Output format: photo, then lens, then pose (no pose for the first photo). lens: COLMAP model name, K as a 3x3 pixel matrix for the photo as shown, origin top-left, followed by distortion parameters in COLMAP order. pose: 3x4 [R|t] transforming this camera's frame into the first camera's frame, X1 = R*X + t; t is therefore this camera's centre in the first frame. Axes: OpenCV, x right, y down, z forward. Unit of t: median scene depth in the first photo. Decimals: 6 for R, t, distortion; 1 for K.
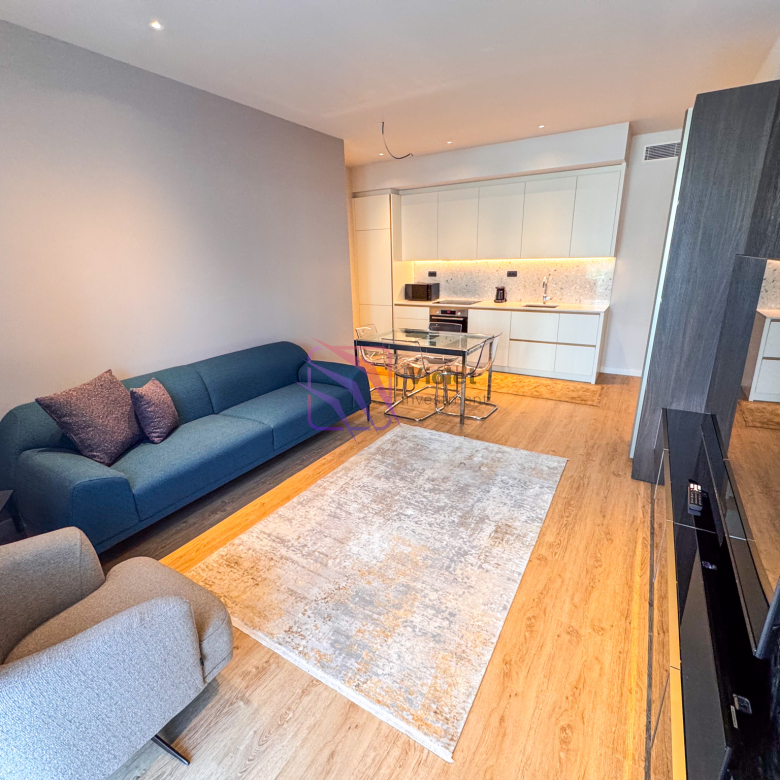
lens RADIAL K [[417.2, 0, 390.0], [0, 417.2, 390.0], [0, 0, 1]] dist [-0.001360, 0.000467]
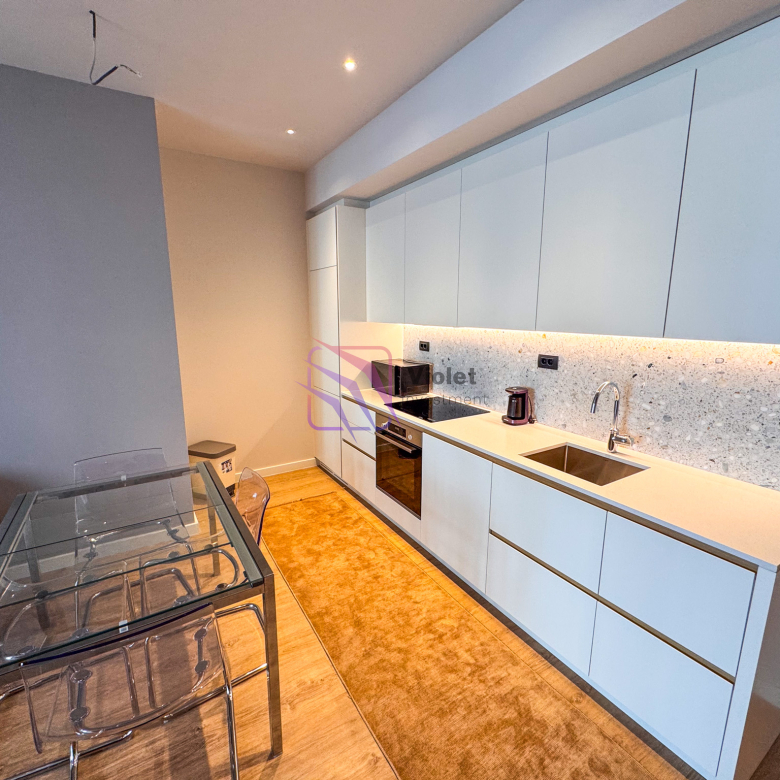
lens RADIAL K [[417.2, 0, 390.0], [0, 417.2, 390.0], [0, 0, 1]] dist [-0.001360, 0.000467]
pose [[0.888989, 0.111368, -0.444179, 0.338011], [-0.162010, 0.983733, -0.077601, -0.190780], [0.428312, 0.140948, 0.892571, 0.557119]]
